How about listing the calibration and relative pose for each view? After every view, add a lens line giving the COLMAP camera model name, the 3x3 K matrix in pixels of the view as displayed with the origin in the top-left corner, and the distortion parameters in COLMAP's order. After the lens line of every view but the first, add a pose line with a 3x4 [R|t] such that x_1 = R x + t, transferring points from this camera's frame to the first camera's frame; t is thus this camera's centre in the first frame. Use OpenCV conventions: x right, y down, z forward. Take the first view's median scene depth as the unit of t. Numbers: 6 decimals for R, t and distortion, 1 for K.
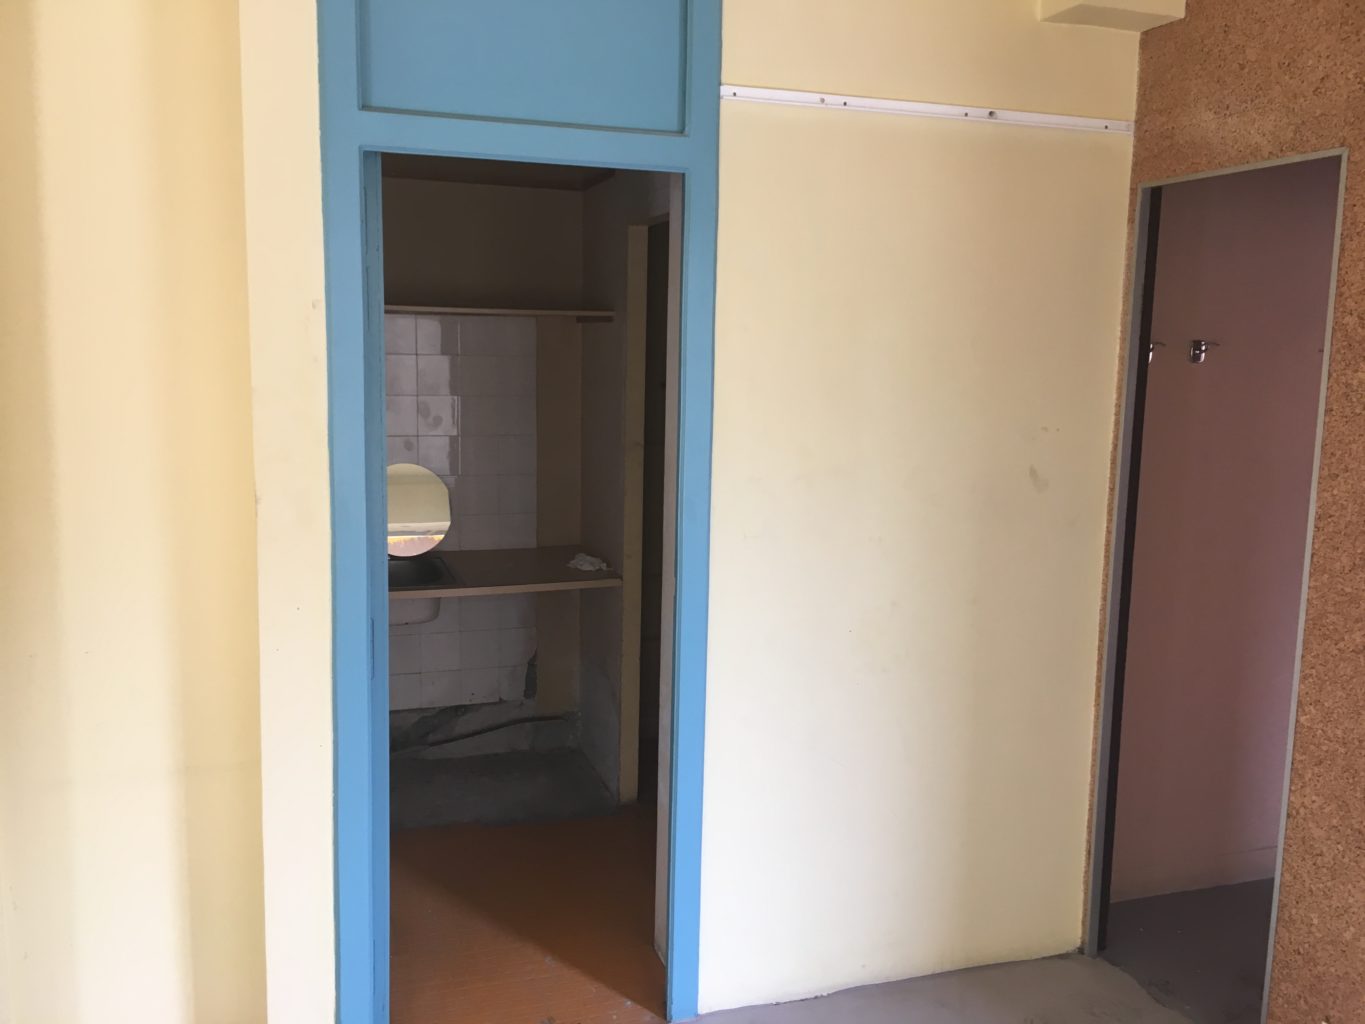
lens RADIAL K [[1153.1, 0, 678.6], [0, 1153.1, 485.9], [0, 0, 1]] dist [0.075914, -0.095519]
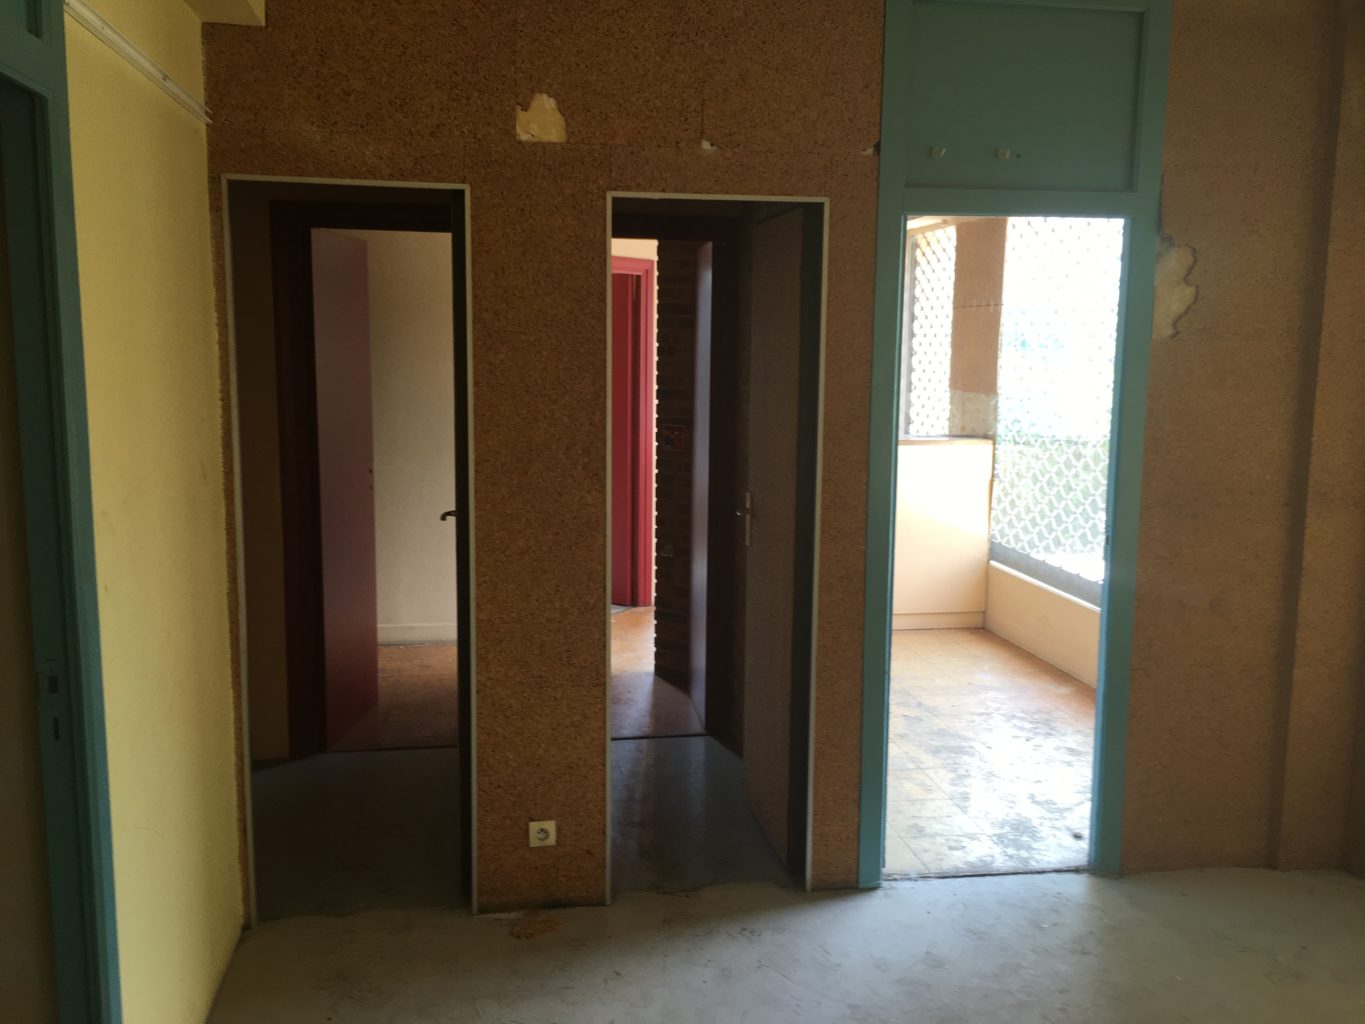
lens RADIAL K [[1153.1, 0, 678.6], [0, 1153.1, 485.9], [0, 0, 1]] dist [0.075914, -0.095519]
pose [[0.153809, -0.141115, 0.977972, -0.709631], [0.112874, 0.985780, 0.124490, -0.086182], [-0.981632, 0.091240, 0.167550, 0.557797]]
